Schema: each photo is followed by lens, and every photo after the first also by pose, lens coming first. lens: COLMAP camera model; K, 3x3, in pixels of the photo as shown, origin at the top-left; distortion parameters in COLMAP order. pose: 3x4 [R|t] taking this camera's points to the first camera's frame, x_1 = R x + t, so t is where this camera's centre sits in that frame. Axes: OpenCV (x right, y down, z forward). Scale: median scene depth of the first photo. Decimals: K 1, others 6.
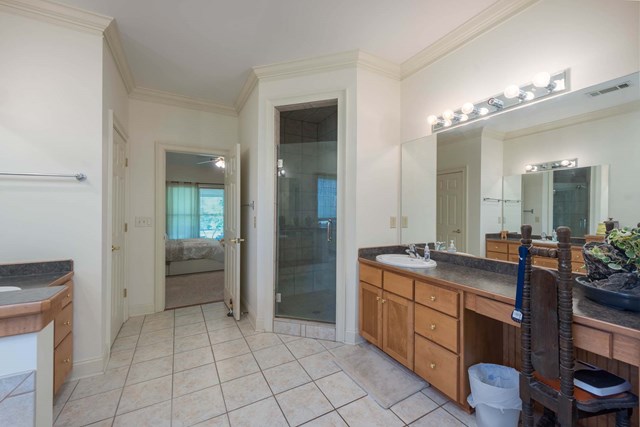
lens RADIAL K [[253.1, 0, 317.6], [0, 253.1, 211.6], [0, 0, 1]] dist [-0.000860, -0.000212]
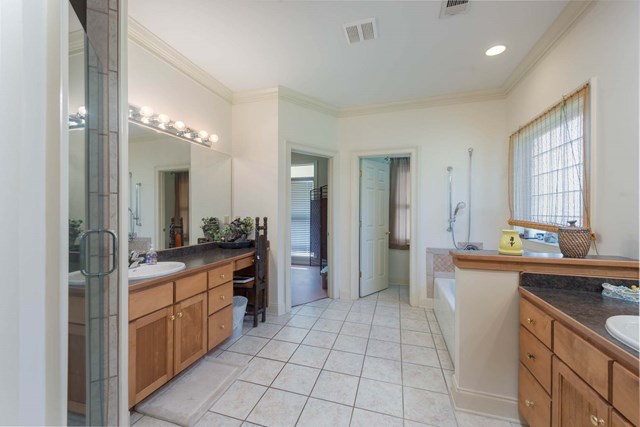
lens RADIAL K [[253.1, 0, 318.6], [0, 253.1, 212.7], [0, 0, 1]] dist [-0.000860, -0.000212]
pose [[-0.697037, -0.010459, 0.716959, -0.748761], [-0.006729, 0.999945, 0.008045, -0.006246], [-0.717004, 0.000784, -0.697069, 1.375636]]
